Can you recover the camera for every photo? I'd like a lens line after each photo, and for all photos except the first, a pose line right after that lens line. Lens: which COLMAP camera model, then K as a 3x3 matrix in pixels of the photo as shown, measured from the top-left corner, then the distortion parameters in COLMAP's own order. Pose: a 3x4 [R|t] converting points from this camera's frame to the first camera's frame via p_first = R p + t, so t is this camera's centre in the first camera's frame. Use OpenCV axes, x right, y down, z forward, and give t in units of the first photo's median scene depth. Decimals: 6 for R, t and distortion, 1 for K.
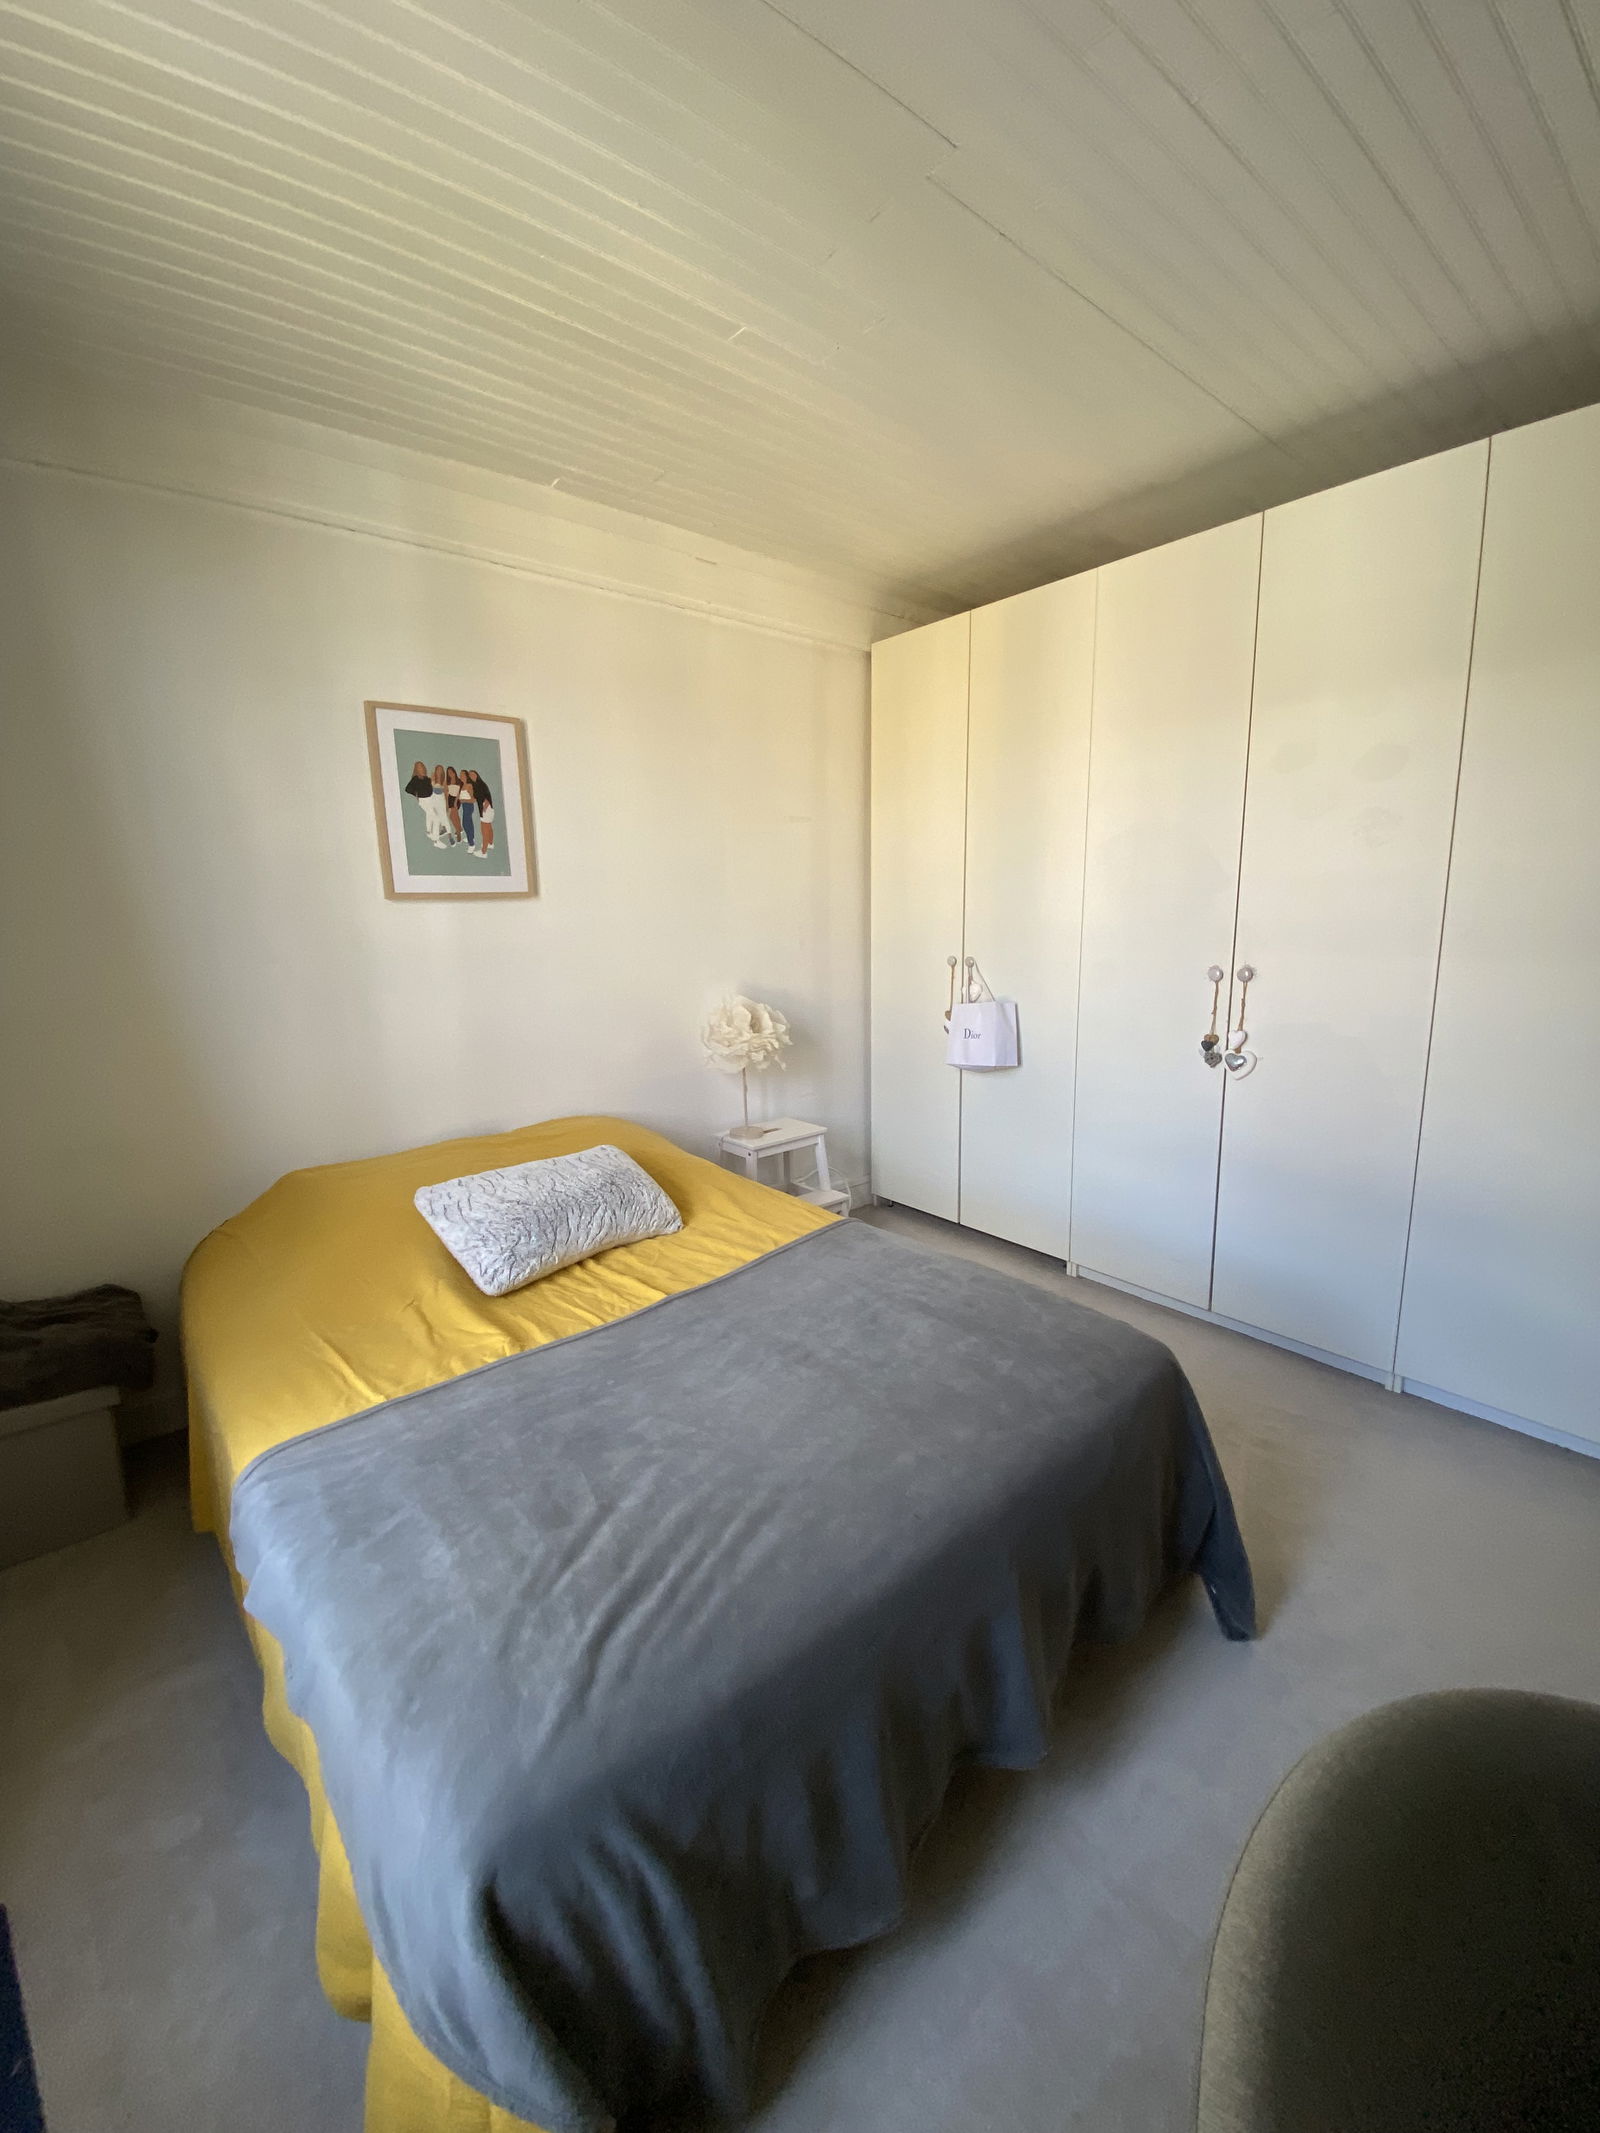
lens RADIAL K [[866.4, 0, 800.0], [0, 866.4, 1066.5], [0, 0, 1]] dist [-0.001330, -0.000170]
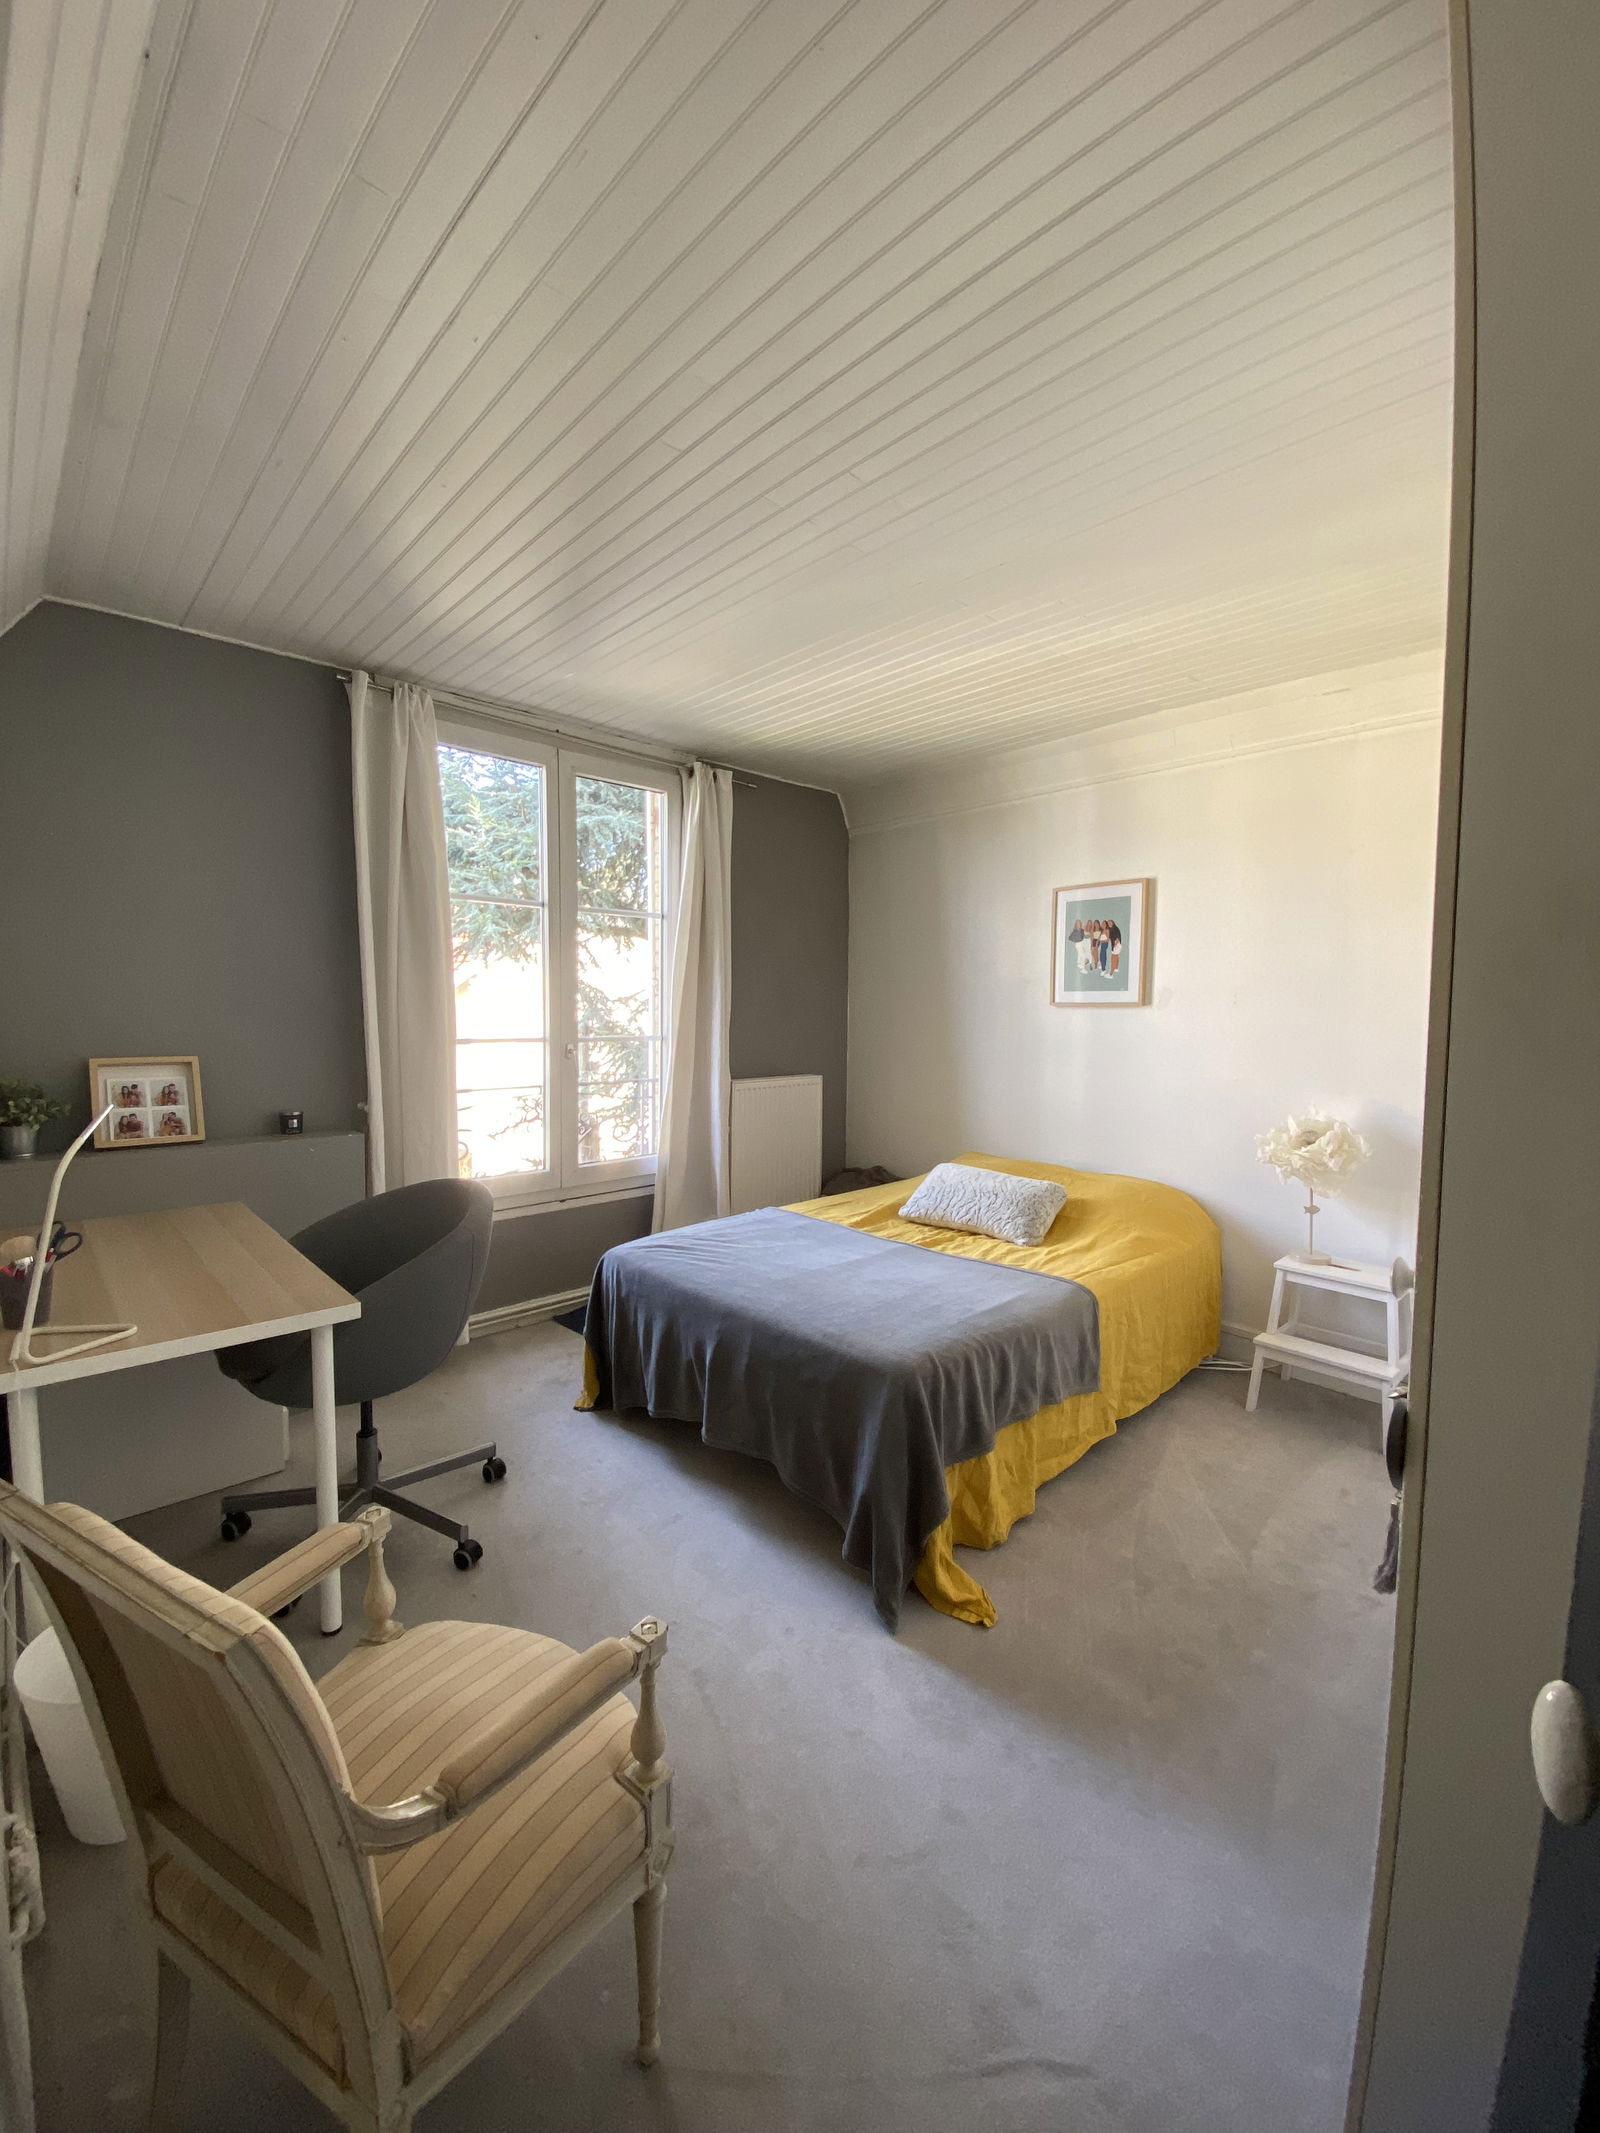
lens RADIAL K [[866.4, 0, 800.0], [0, 866.4, 1066.5], [0, 0, 1]] dist [-0.001330, -0.000170]
pose [[0.026929, 0.081876, -0.996279, 1.089703], [-0.200424, 0.976845, 0.074862, -0.108031], [0.979339, 0.197662, 0.042715, 0.484367]]
